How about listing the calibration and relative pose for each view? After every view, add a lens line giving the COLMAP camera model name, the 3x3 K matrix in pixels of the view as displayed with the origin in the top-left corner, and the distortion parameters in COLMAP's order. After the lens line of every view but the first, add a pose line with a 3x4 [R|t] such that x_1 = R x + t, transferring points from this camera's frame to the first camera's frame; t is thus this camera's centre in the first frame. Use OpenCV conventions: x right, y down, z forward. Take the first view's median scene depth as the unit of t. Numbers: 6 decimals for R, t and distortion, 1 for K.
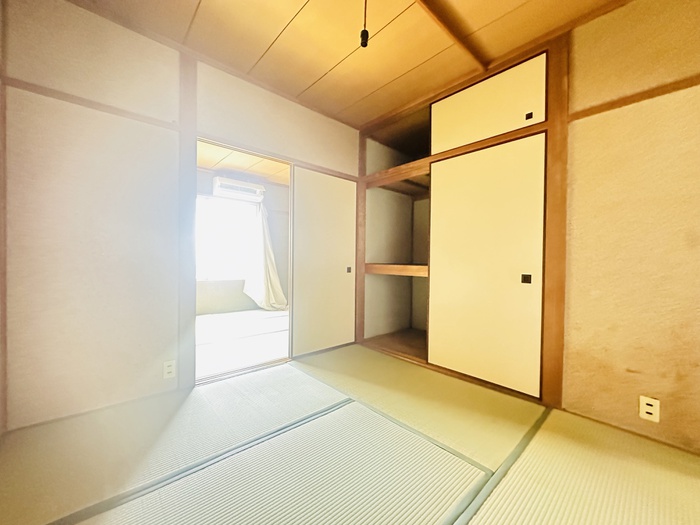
lens RADIAL K [[281.7, 0, 350.0], [0, 281.7, 262.5], [0, 0, 1]] dist [-0.001707, 0.000134]
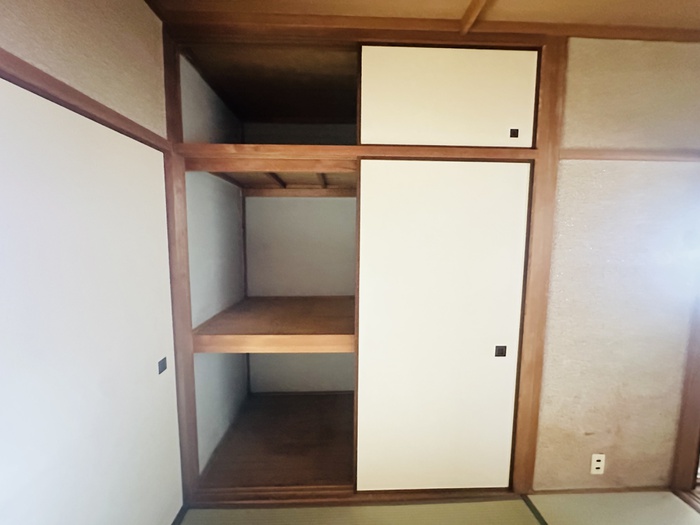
lens RADIAL K [[279.0, 0, 352.5], [0, 279.0, 262.4], [0, 0, 1]] dist [-0.005234, 0.000335]
pose [[0.644382, -0.080690, 0.760435, -0.210798], [0.007989, 0.995073, 0.098818, -0.281716], [-0.764662, -0.057602, 0.641852, 0.894903]]
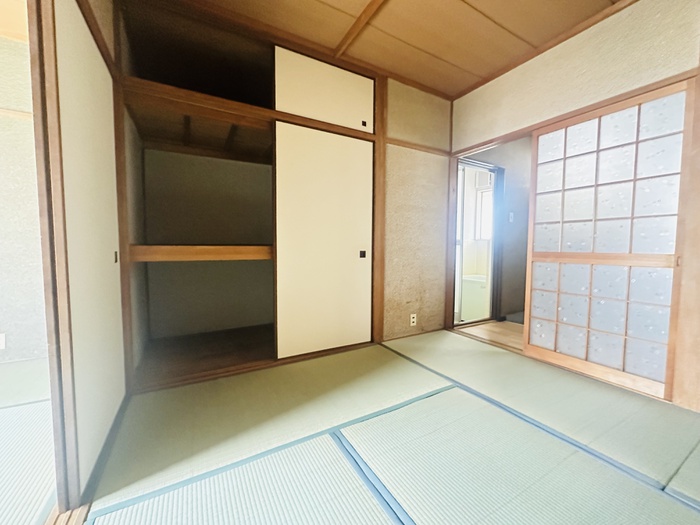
lens RADIAL K [[281.7, 0, 350.0], [0, 281.7, 262.5], [0, 0, 1]] dist [-0.001707, 0.000134]
pose [[0.214653, -0.071996, 0.974033, -0.675968], [0.006593, 0.997363, 0.072268, 0.003441], [-0.976668, -0.009090, 0.214562, 0.839274]]
